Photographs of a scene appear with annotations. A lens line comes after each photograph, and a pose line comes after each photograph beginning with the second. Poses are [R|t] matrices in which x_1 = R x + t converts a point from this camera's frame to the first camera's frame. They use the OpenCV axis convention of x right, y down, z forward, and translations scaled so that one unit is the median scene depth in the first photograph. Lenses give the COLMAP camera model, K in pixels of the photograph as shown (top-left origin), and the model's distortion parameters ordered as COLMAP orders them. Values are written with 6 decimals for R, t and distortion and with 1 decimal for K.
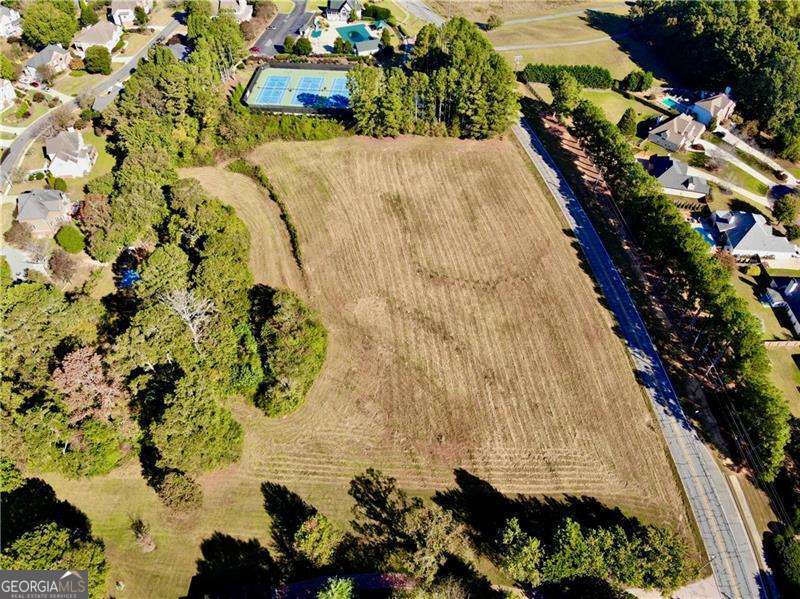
lens RADIAL K [[588.5, 0, 400.0], [0, 588.5, 299.5], [0, 0, 1]] dist [0.108404, -0.204865]
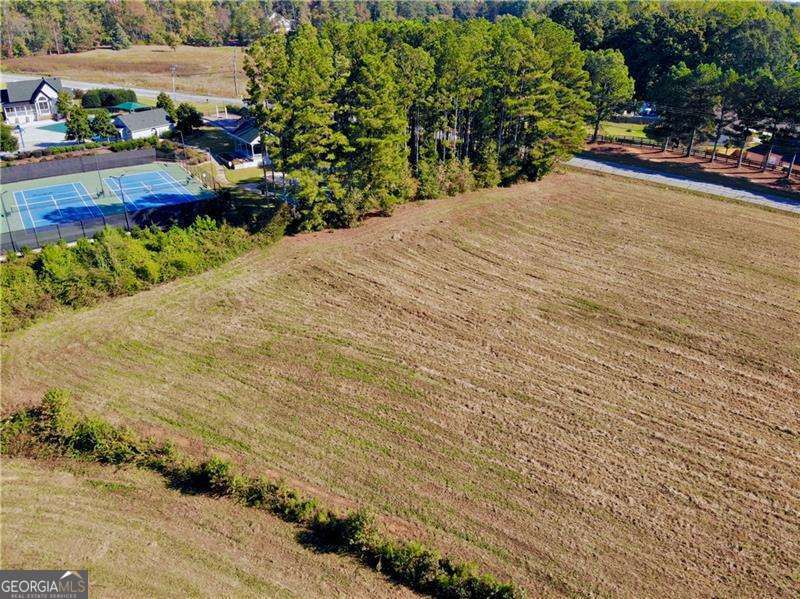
lens RADIAL K [[588.5, 0, 400.0], [0, 588.5, 299.5], [0, 0, 1]] dist [0.108404, -0.204865]
pose [[0.775115, -0.277683, 0.567528, -0.297391], [0.453078, 0.870337, -0.192959, -0.174974], [-0.440360, 0.406700, 0.800424, 0.859523]]
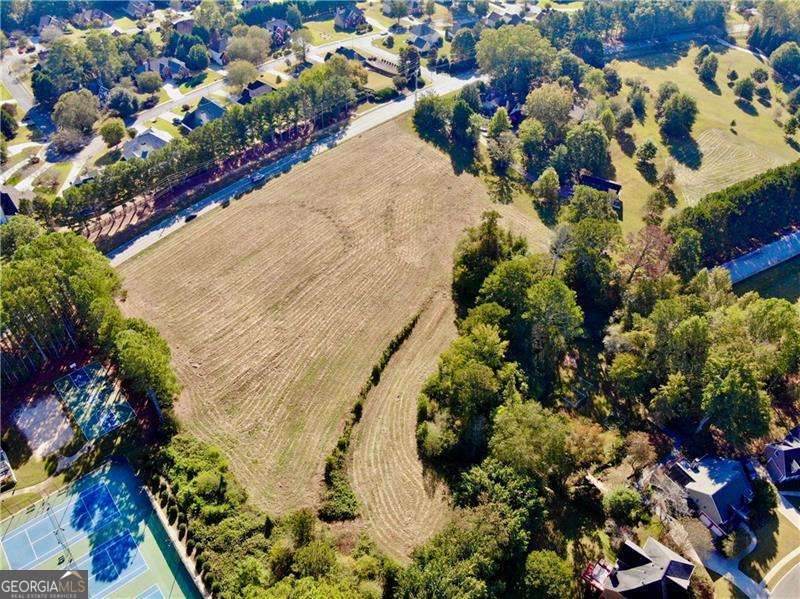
lens RADIAL K [[588.5, 0, 400.0], [0, 588.5, 299.5], [0, 0, 1]] dist [0.108404, -0.204865]
pose [[-0.701585, -0.497117, 0.510541, -0.628721], [0.512176, 0.146338, 0.846322, -0.893940], [-0.495433, 0.855254, 0.151943, 0.842543]]
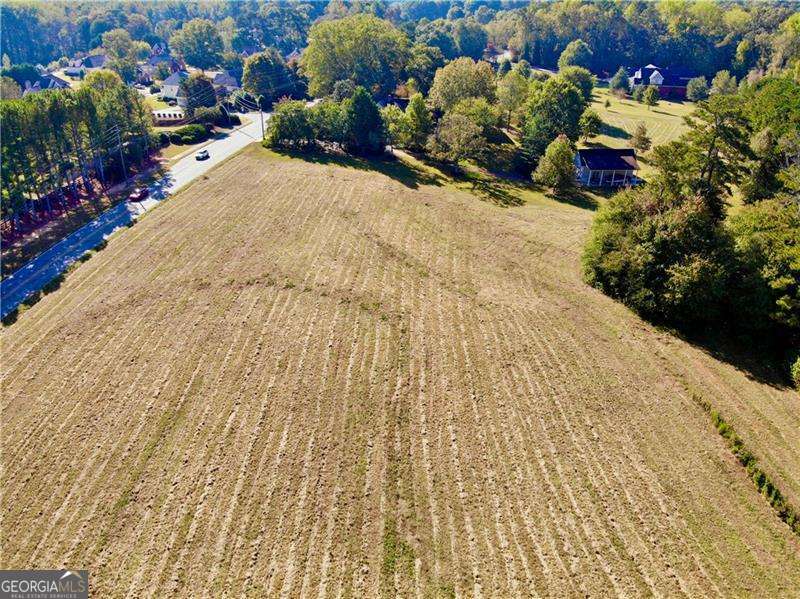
lens RADIAL K [[588.5, 0, 400.0], [0, 588.5, 299.5], [0, 0, 1]] dist [0.108404, -0.204865]
pose [[-0.982587, -0.099577, 0.156865, -0.036614], [0.127535, 0.252500, 0.959155, -0.462230], [-0.135118, 0.962460, -0.235404, 1.054777]]
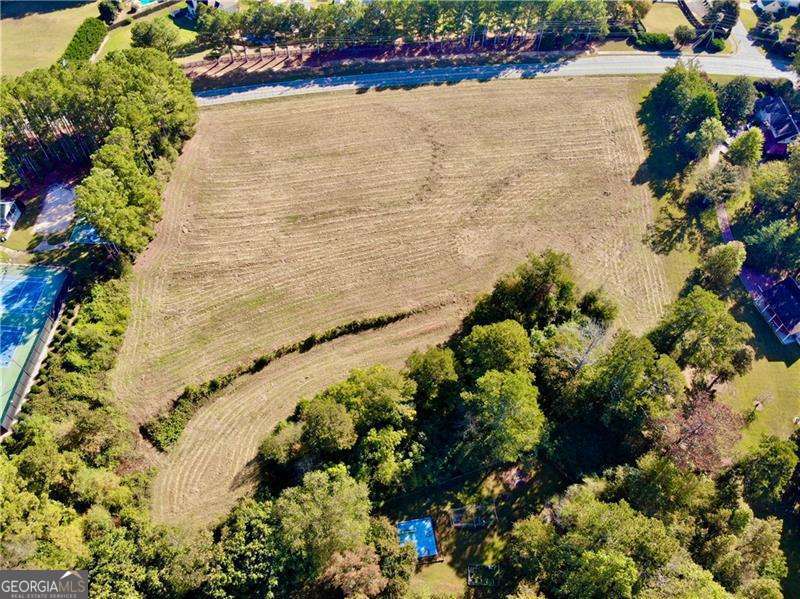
lens RADIAL K [[588.5, 0, 400.0], [0, 588.5, 299.5], [0, 0, 1]] dist [0.108404, -0.204865]
pose [[-0.027511, -0.826849, 0.561751, -0.608737], [0.725081, 0.370335, 0.580611, -0.542696], [-0.688114, 0.423288, 0.589344, 0.516998]]
